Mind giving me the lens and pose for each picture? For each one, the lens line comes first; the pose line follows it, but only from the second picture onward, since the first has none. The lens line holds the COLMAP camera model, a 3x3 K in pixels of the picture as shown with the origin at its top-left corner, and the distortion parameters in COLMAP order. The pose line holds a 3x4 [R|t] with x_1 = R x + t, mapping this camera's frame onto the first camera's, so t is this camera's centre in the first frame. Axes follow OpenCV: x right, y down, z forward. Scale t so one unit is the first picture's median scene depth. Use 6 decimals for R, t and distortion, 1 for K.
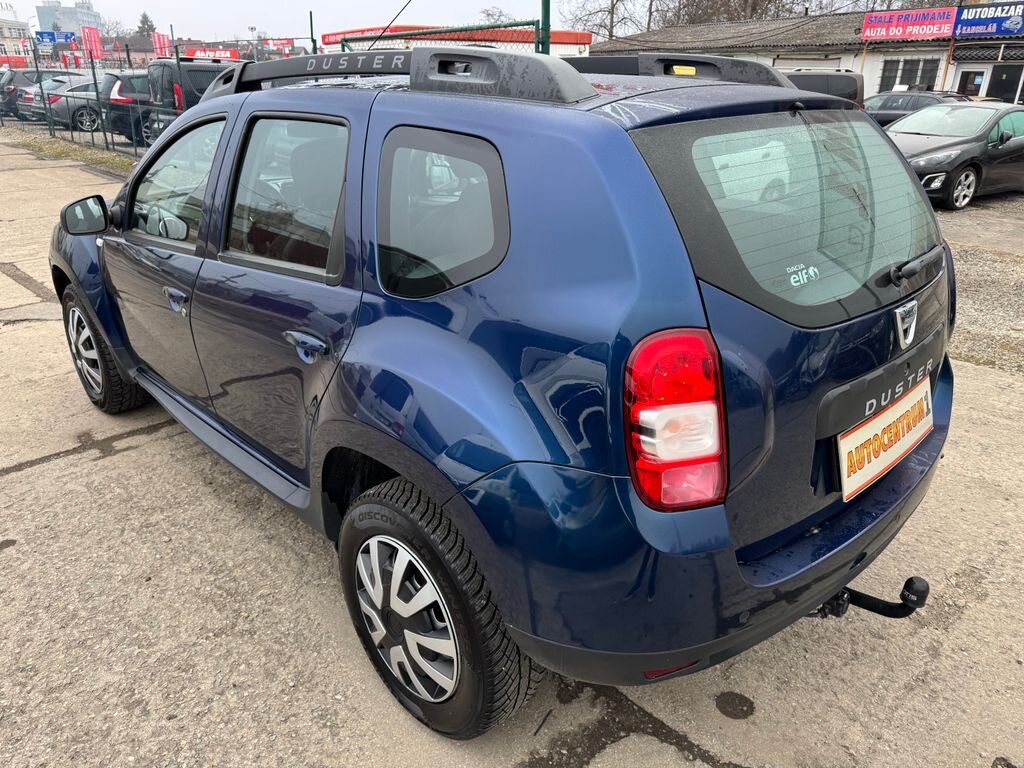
lens RADIAL K [[726.8, 0, 512.0], [0, 726.8, 384.0], [0, 0, 1]] dist [0.031039, -0.024083]
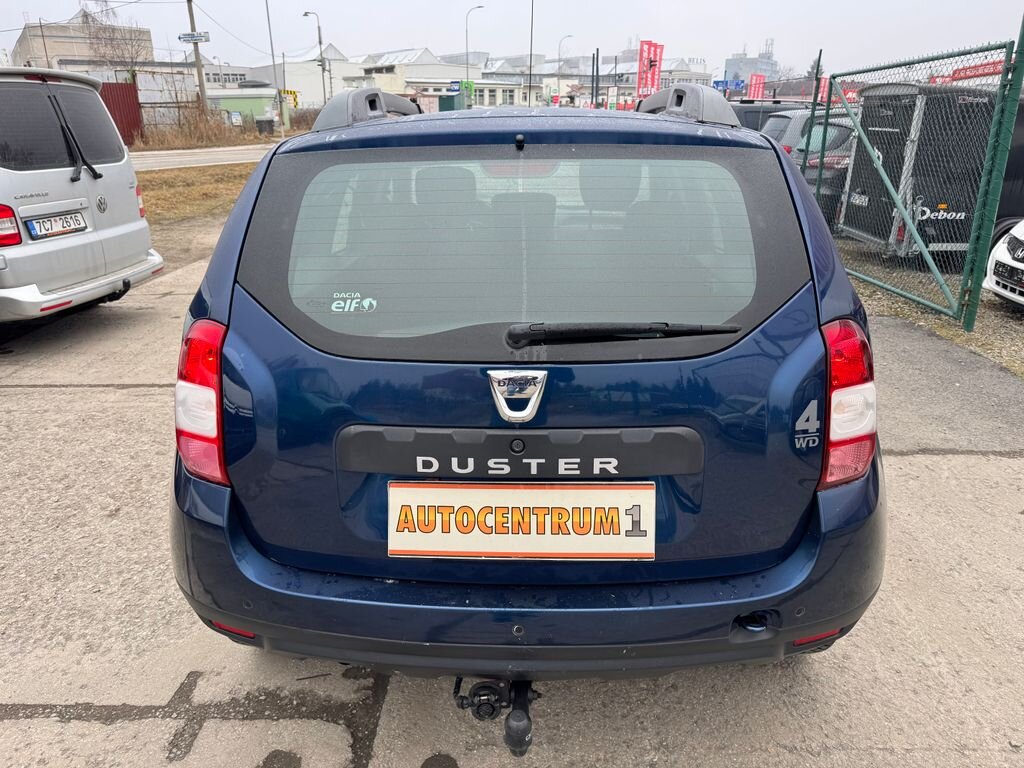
lens RADIAL K [[726.8, 0, 512.0], [0, 726.8, 384.0], [0, 0, 1]] dist [0.031039, -0.024083]
pose [[0.704898, 0.233609, -0.669735, 0.992684], [-0.265399, 0.962488, 0.056390, -0.125450], [0.657785, 0.137998, 0.740456, 0.336730]]
